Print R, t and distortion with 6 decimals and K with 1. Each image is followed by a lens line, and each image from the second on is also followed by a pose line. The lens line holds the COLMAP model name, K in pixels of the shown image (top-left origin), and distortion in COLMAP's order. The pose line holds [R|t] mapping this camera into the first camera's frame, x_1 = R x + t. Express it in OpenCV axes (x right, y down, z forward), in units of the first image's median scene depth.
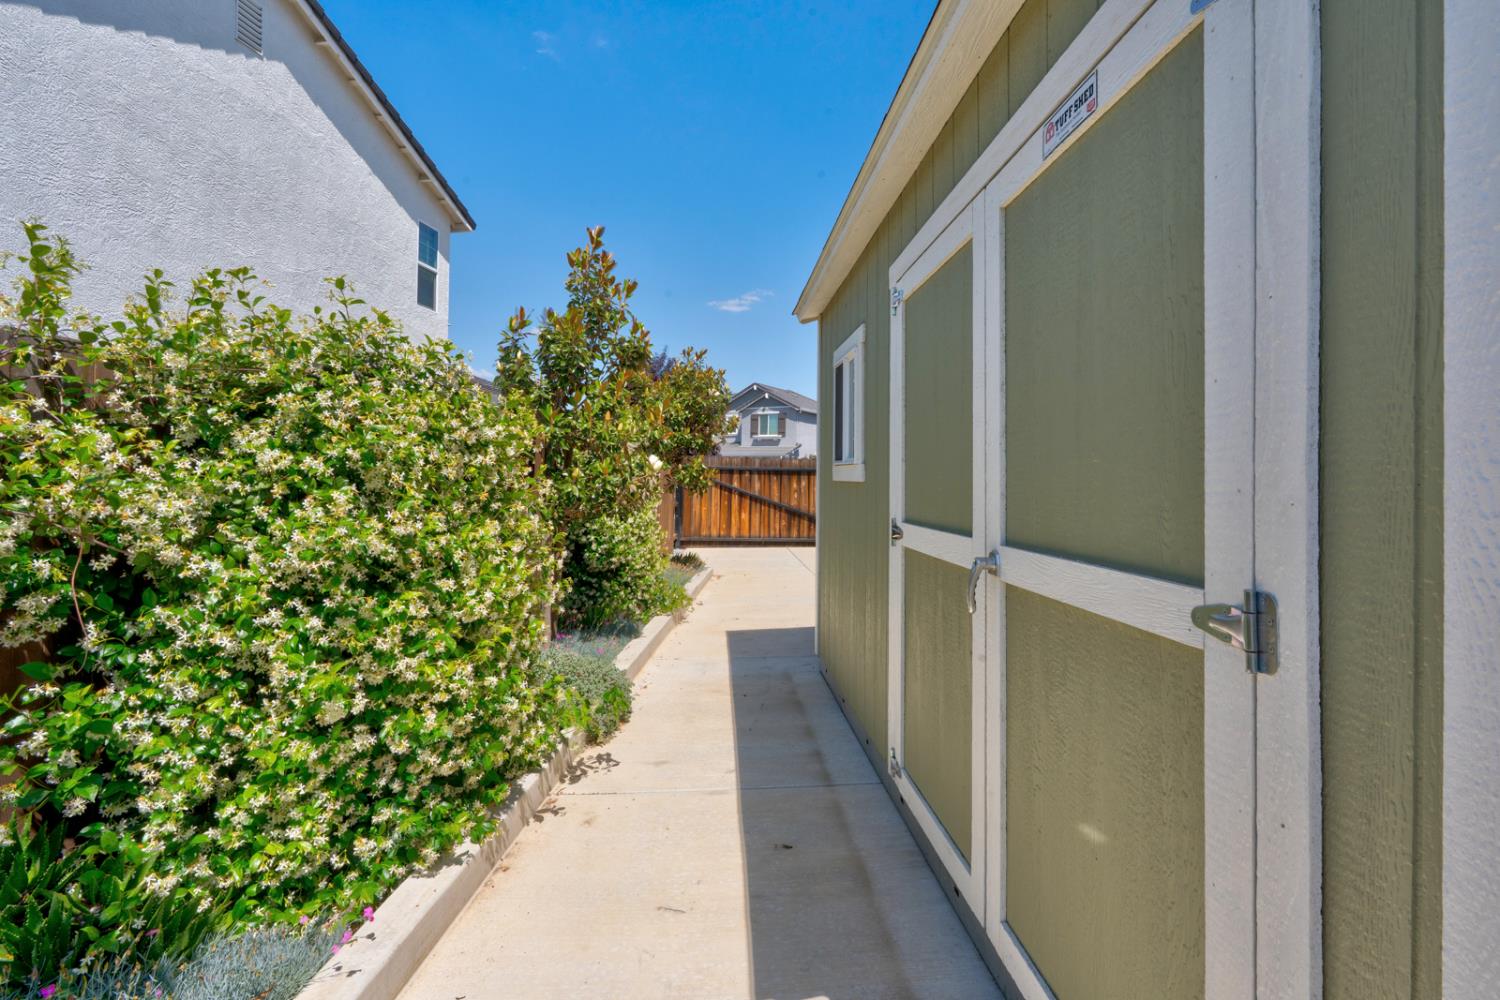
lens RADIAL K [[718.9, 0, 748.4], [0, 718.9, 494.7], [0, 0, 1]] dist [-0.011140, -0.000057]
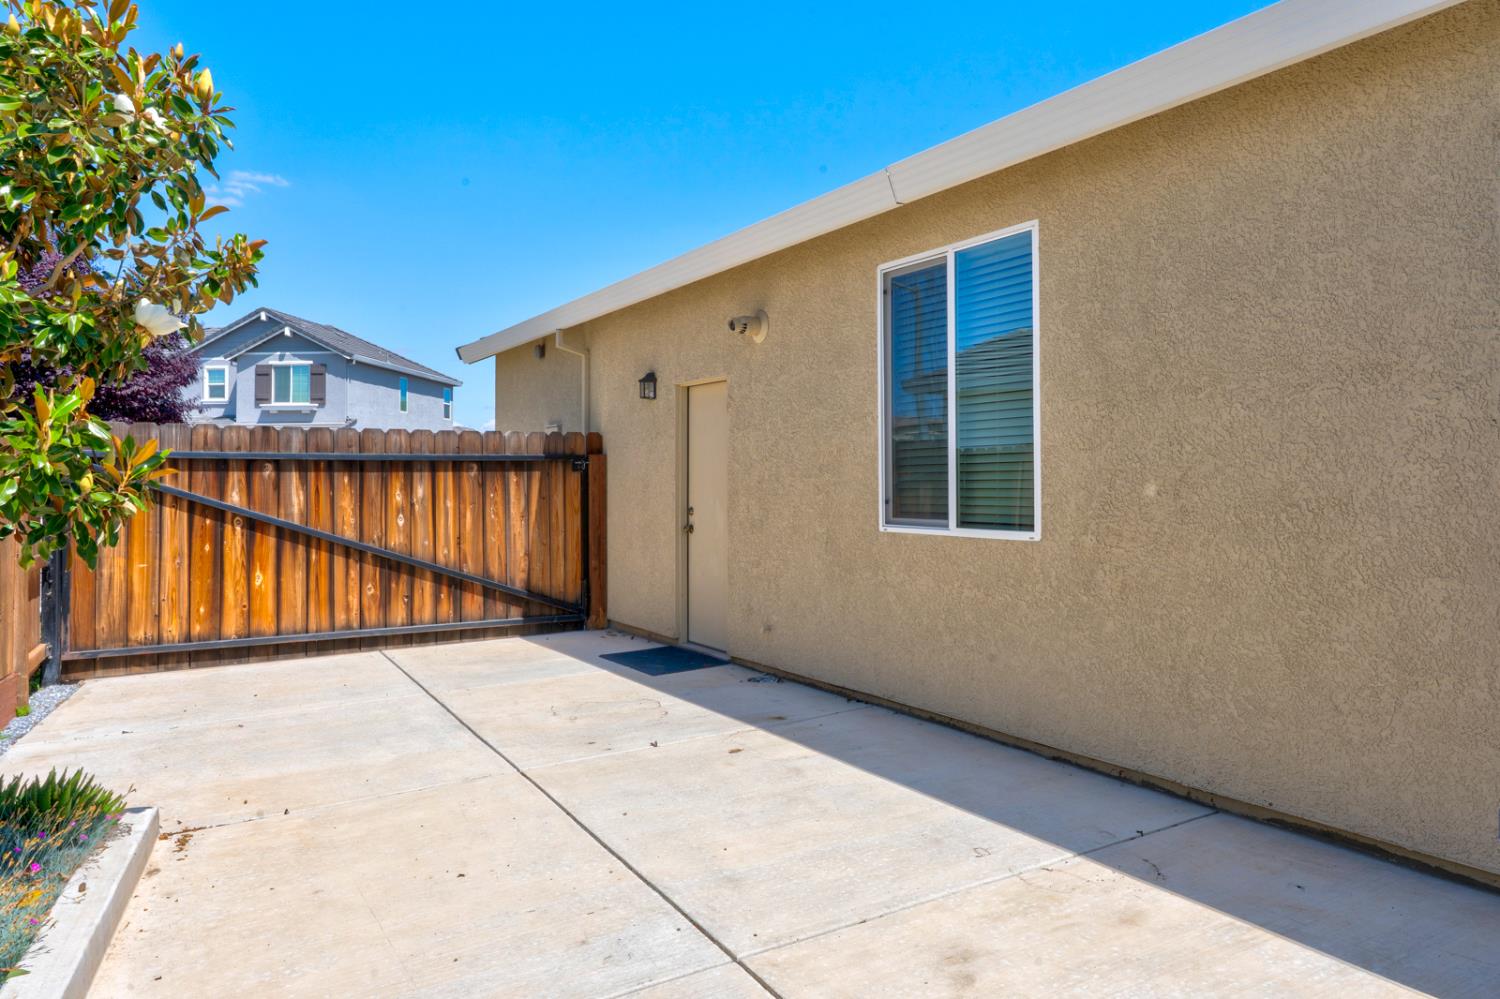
lens RADIAL K [[1008.6, 0, 765.5], [0, 1008.6, 468.1], [0, 0, 1]] dist [-0.004023, -0.001419]
pose [[0.888236, -0.013758, 0.459181, -0.012861], [0.028431, 0.999282, -0.025057, -0.008833], [-0.458506, 0.035312, 0.887989, 0.393557]]
